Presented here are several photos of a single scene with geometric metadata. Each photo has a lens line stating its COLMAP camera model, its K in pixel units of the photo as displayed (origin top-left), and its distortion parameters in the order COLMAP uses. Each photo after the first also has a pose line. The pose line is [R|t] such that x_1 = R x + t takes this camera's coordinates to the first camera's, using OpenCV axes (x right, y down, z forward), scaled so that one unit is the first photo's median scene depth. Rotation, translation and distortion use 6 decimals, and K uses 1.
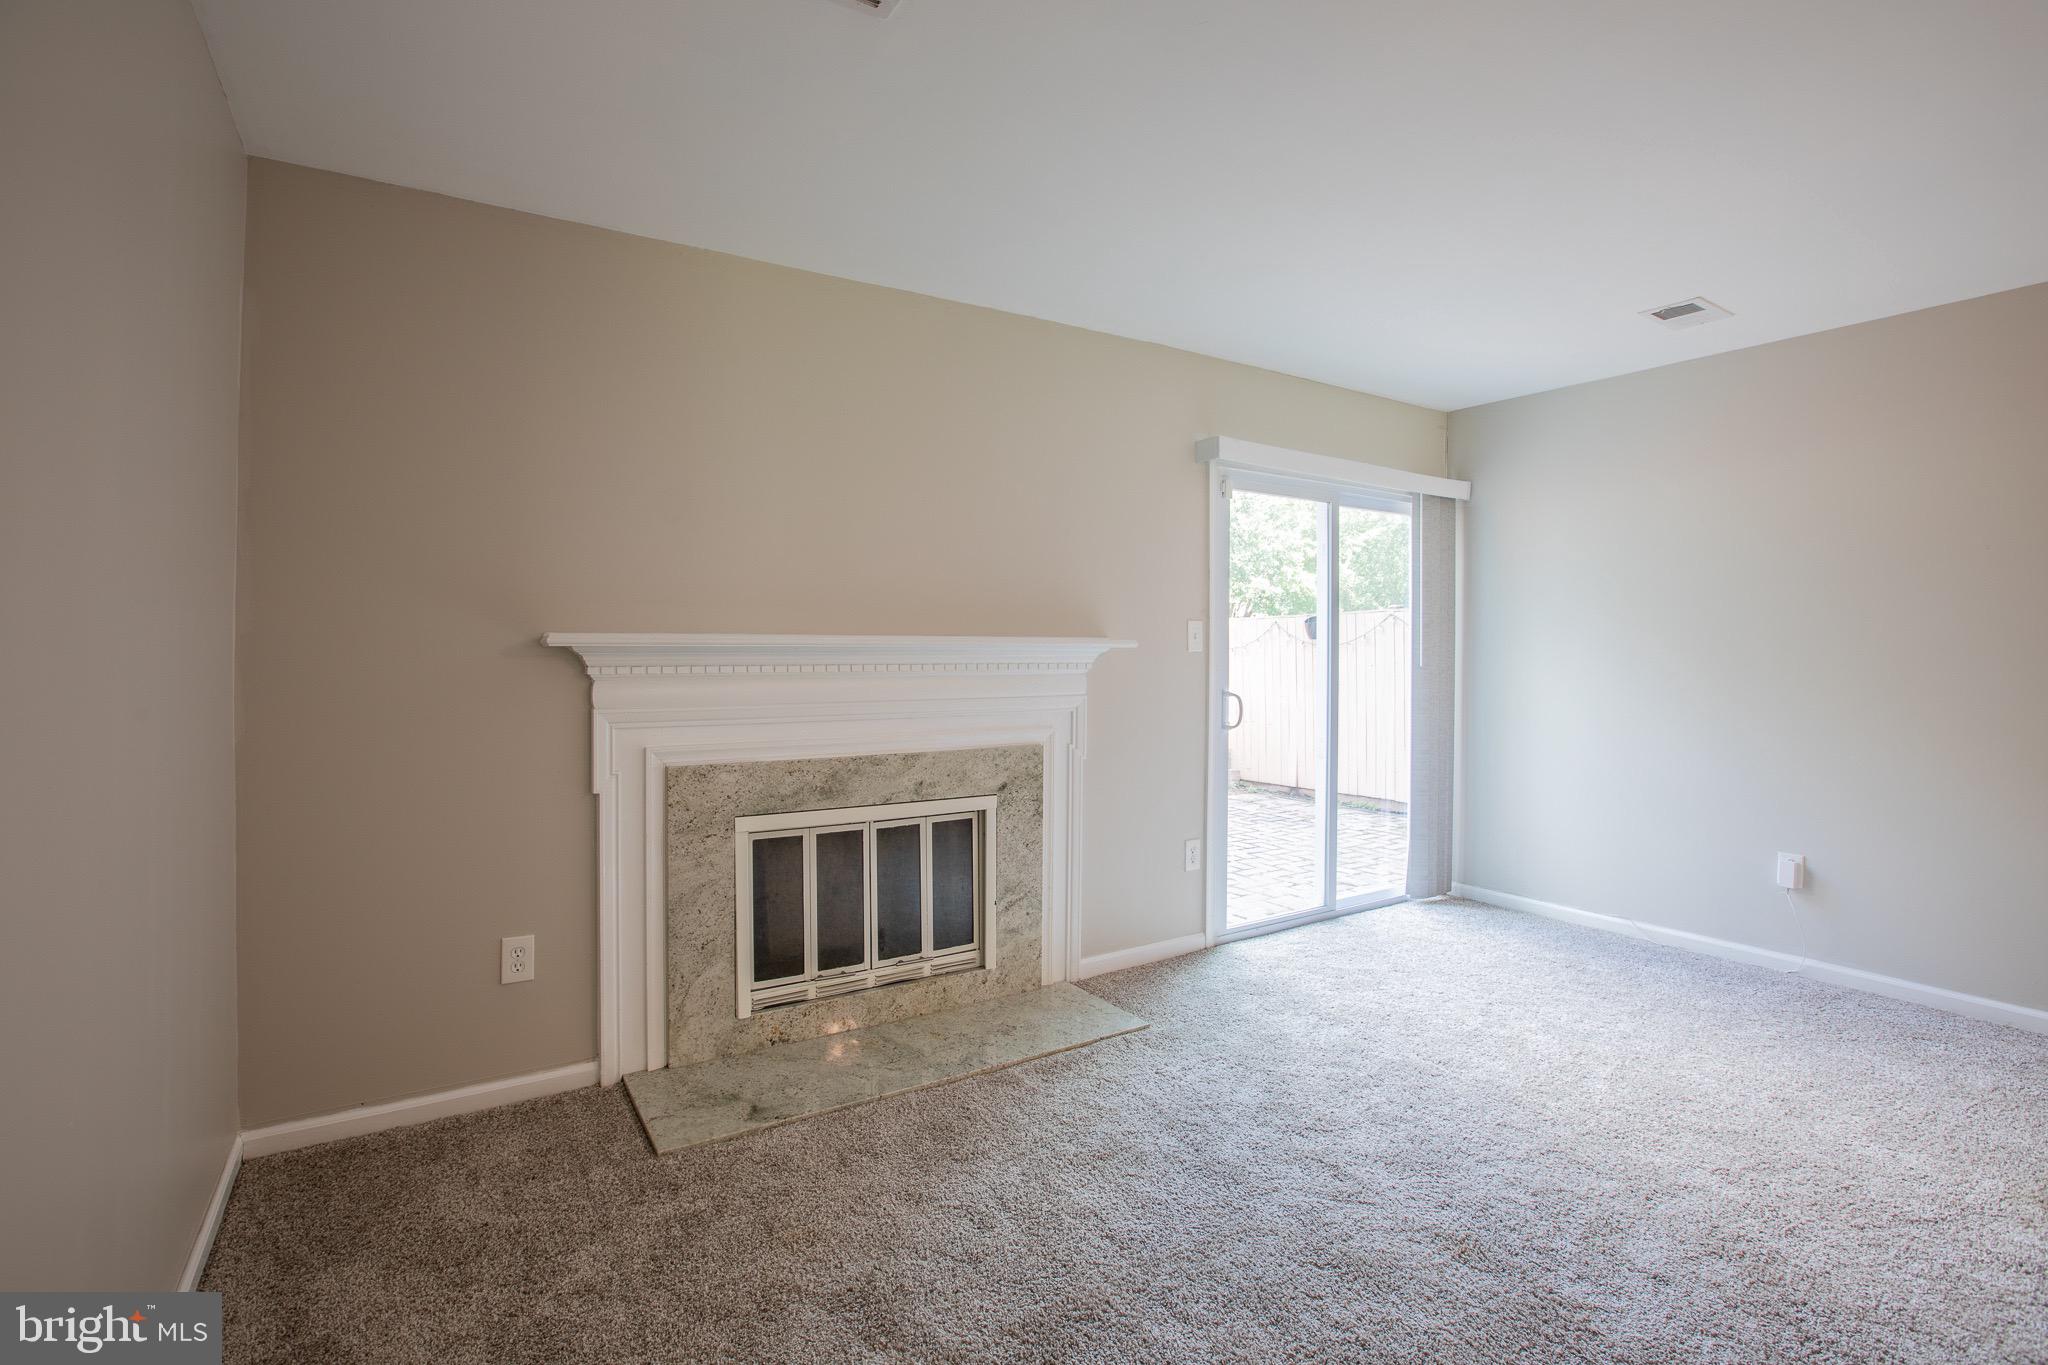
lens RADIAL K [[947.9, 0, 1031.8], [0, 947.9, 658.4], [0, 0, 1]] dist [-0.057267, 0.021780]
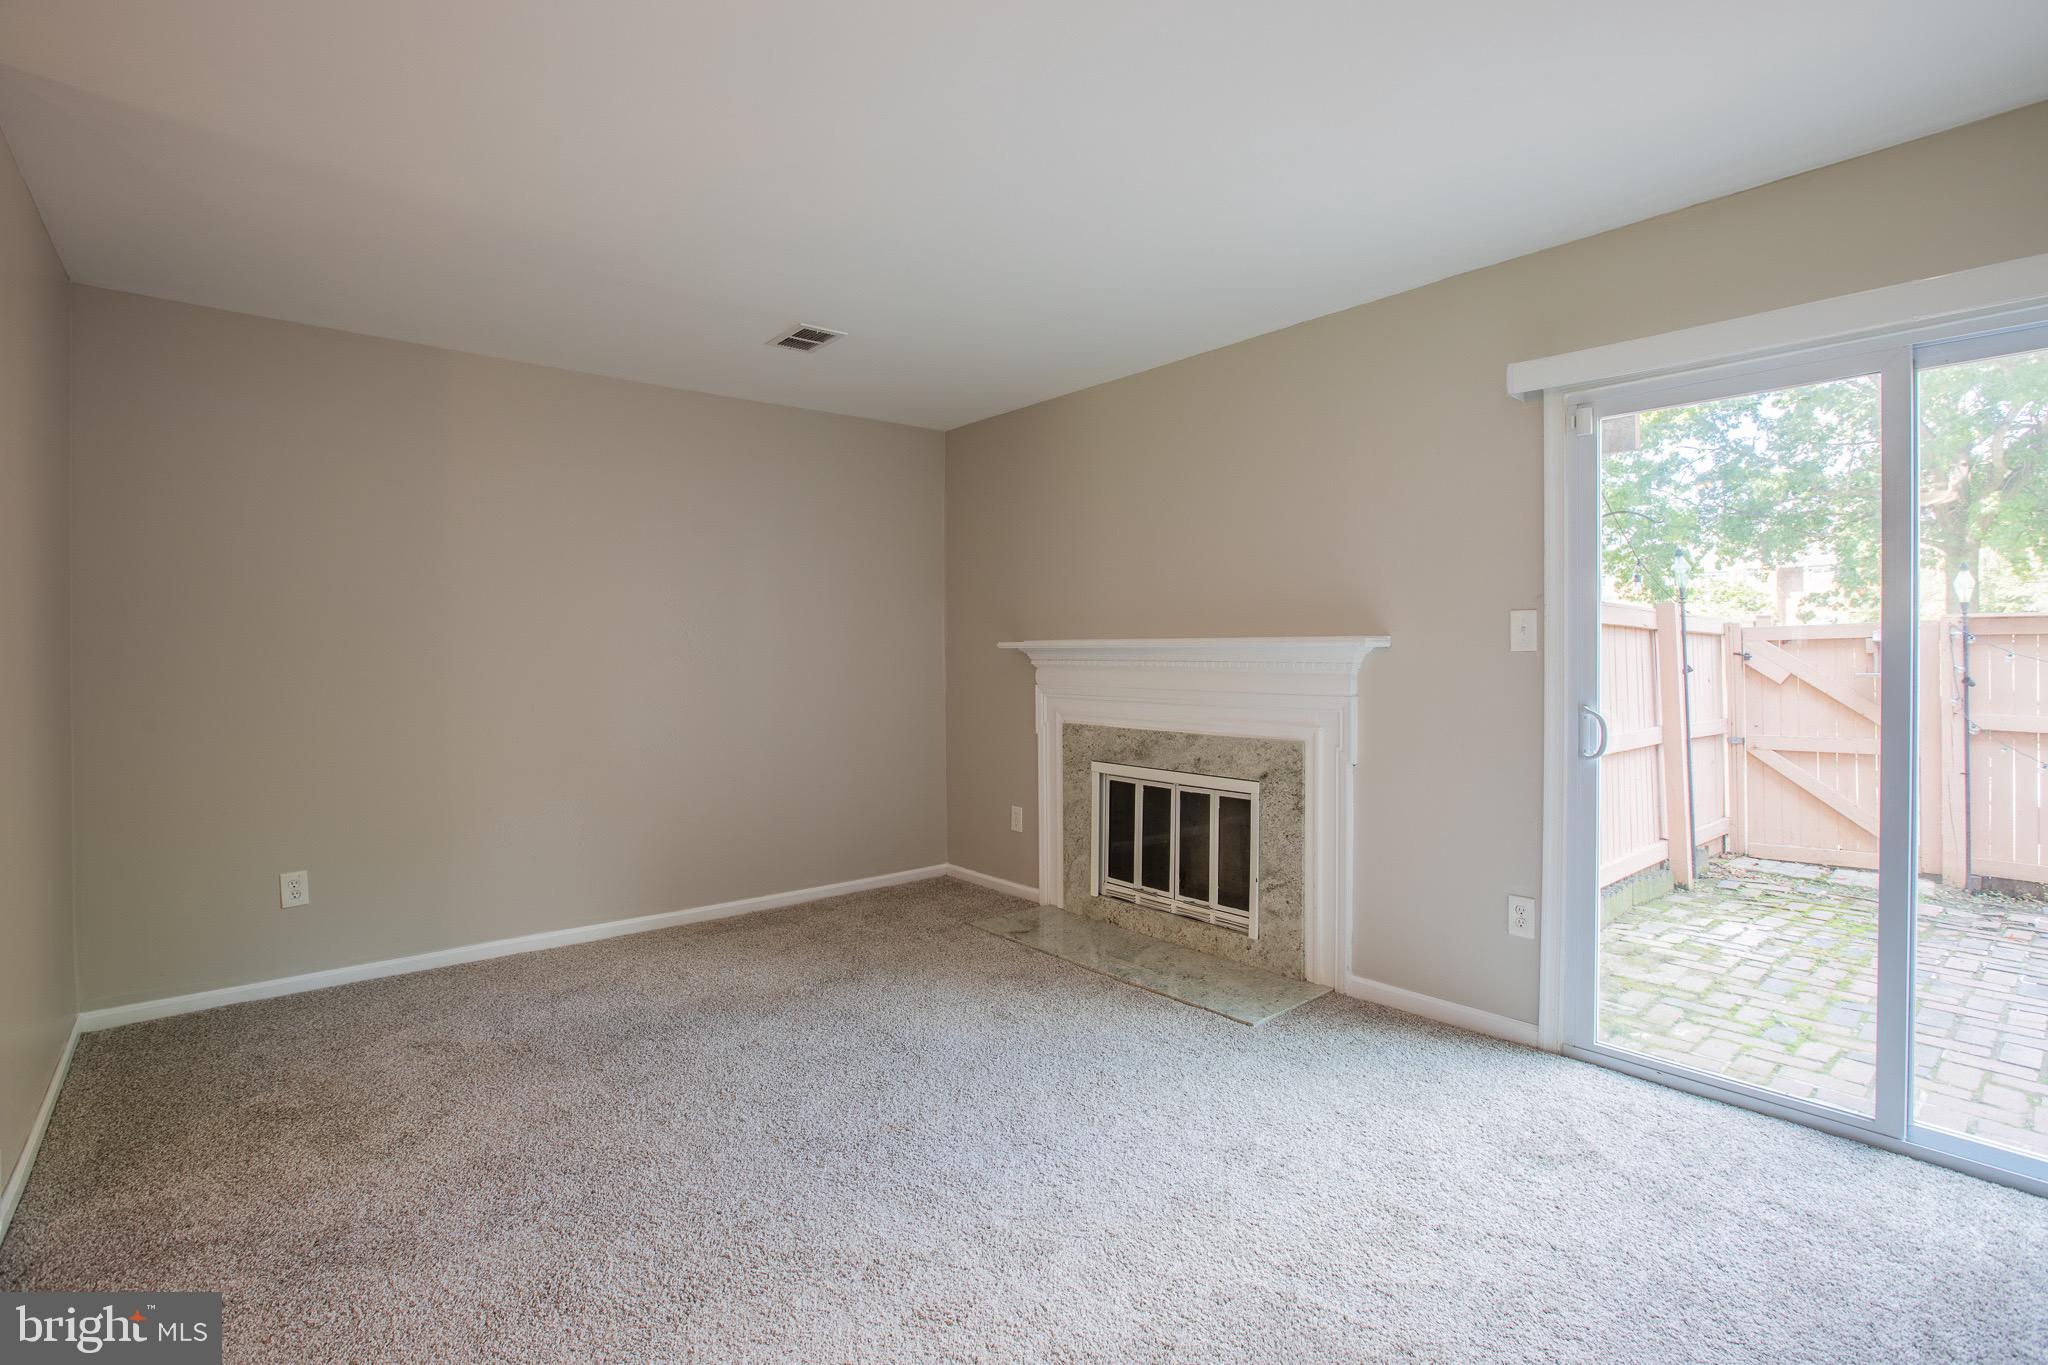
lens RADIAL K [[947.9, 0, 1031.8], [0, 947.9, 658.4], [0, 0, 1]] dist [-0.057267, 0.021780]
pose [[0.145264, 0.003064, -0.989388, 1.012321], [-0.008908, 0.999959, 0.001789, 0.001395], [0.989353, 0.008553, 0.145285, 0.583445]]
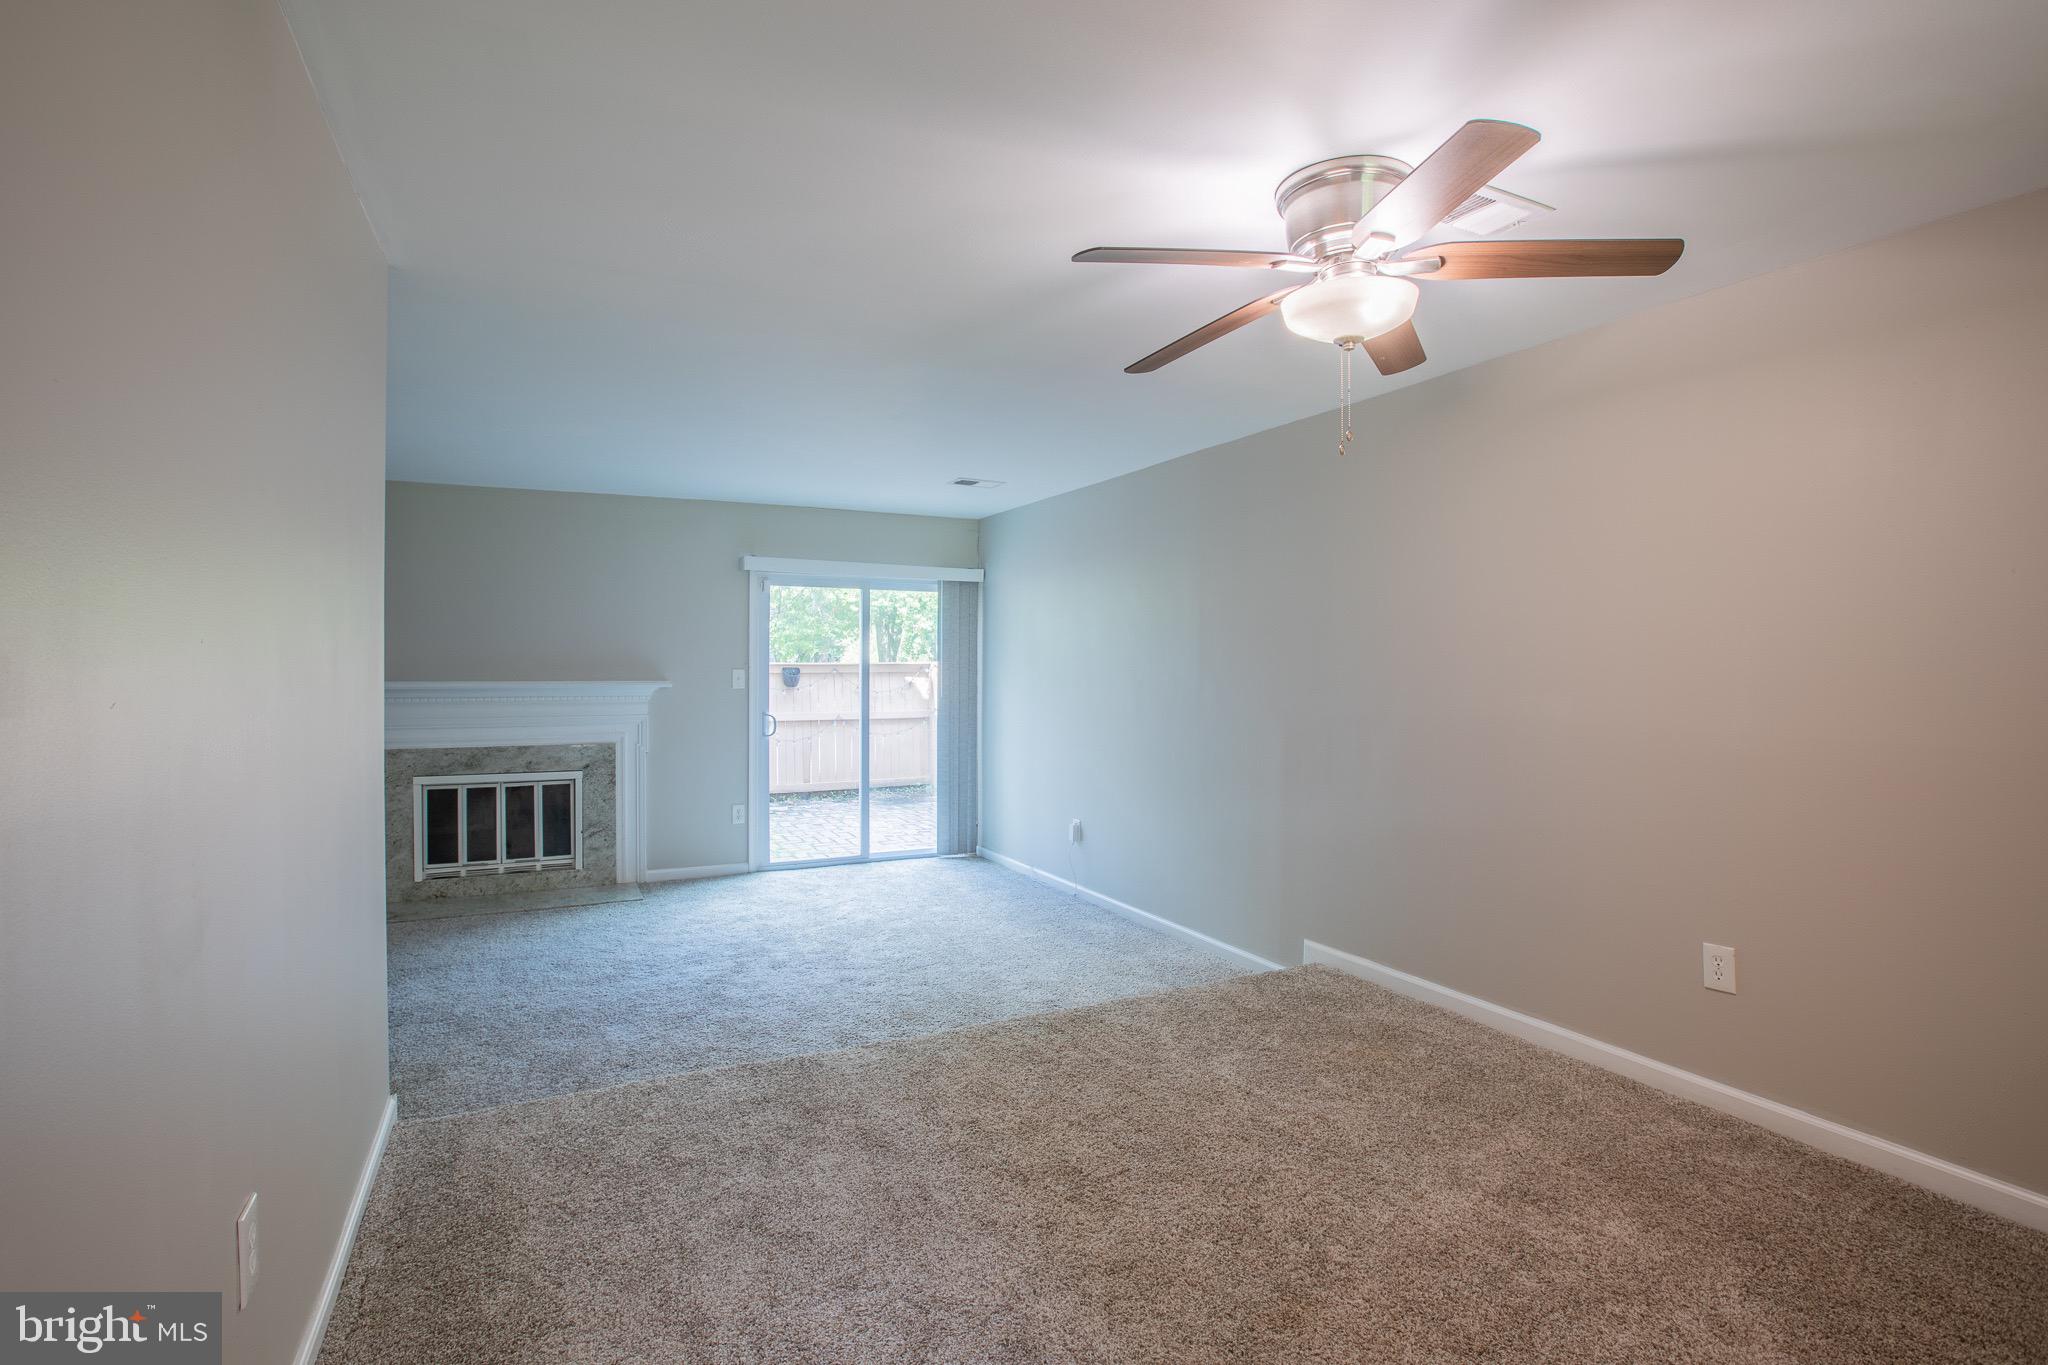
lens RADIAL K [[955.8, 0, 1003.1], [0, 955.8, 679.7], [0, 0, 1]] dist [-0.057804, 0.043073]
pose [[0.992536, -0.000844, -0.121951, 0.964950], [0.000806, 1.000000, -0.000365, -0.024621], [0.121951, 0.000264, 0.992536, -0.661999]]
